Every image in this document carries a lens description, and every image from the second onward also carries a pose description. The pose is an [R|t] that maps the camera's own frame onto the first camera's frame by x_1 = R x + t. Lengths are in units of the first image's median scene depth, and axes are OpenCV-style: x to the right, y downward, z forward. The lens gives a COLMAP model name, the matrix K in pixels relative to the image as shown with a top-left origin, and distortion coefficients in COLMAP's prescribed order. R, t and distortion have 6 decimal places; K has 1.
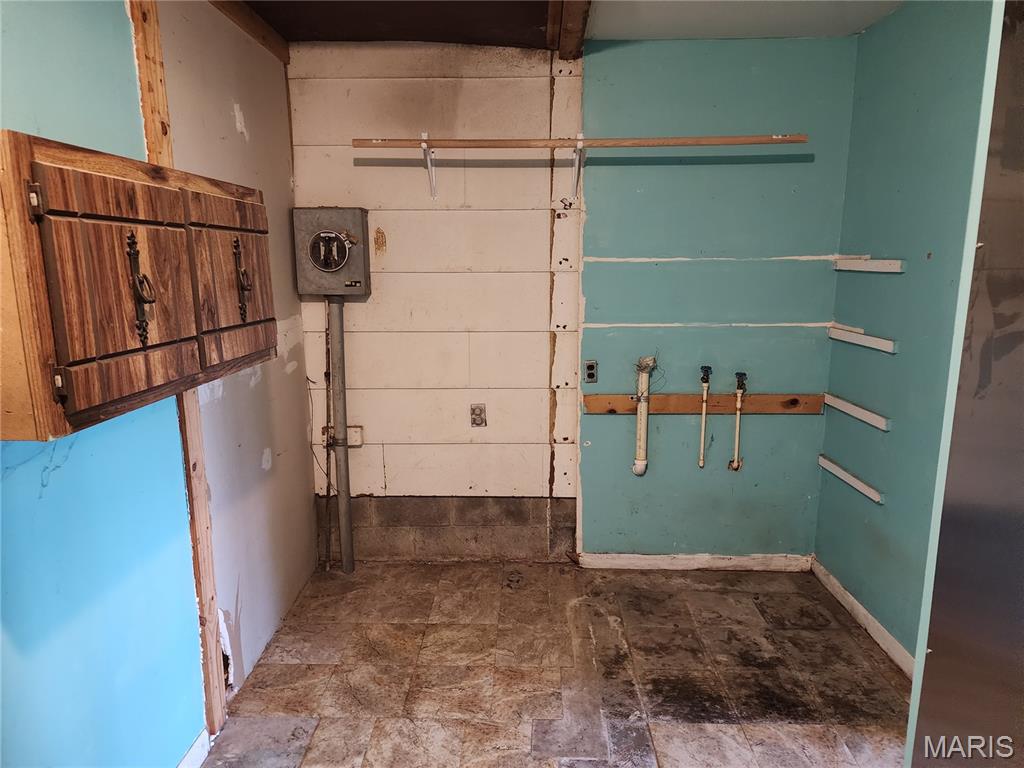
lens RADIAL K [[681.3, 0, 511.5], [0, 681.3, 389.2], [0, 0, 1]] dist [0.063827, -0.055328]
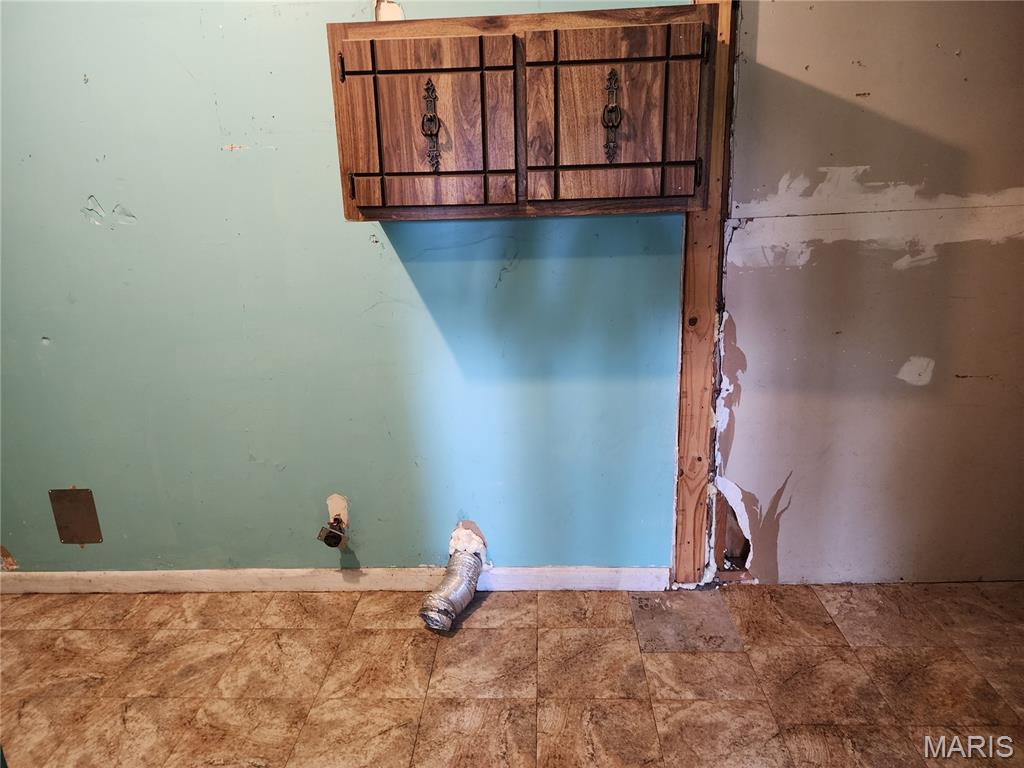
lens RADIAL K [[681.3, 0, 507.6], [0, 681.3, 373.6], [0, 0, 1]] dist [0.063827, -0.055328]
pose [[-0.020737, 0.277159, -0.960600, 0.851879], [-0.155500, 0.948220, 0.276944, -0.080825], [0.987618, 0.155116, 0.023435, 1.182192]]
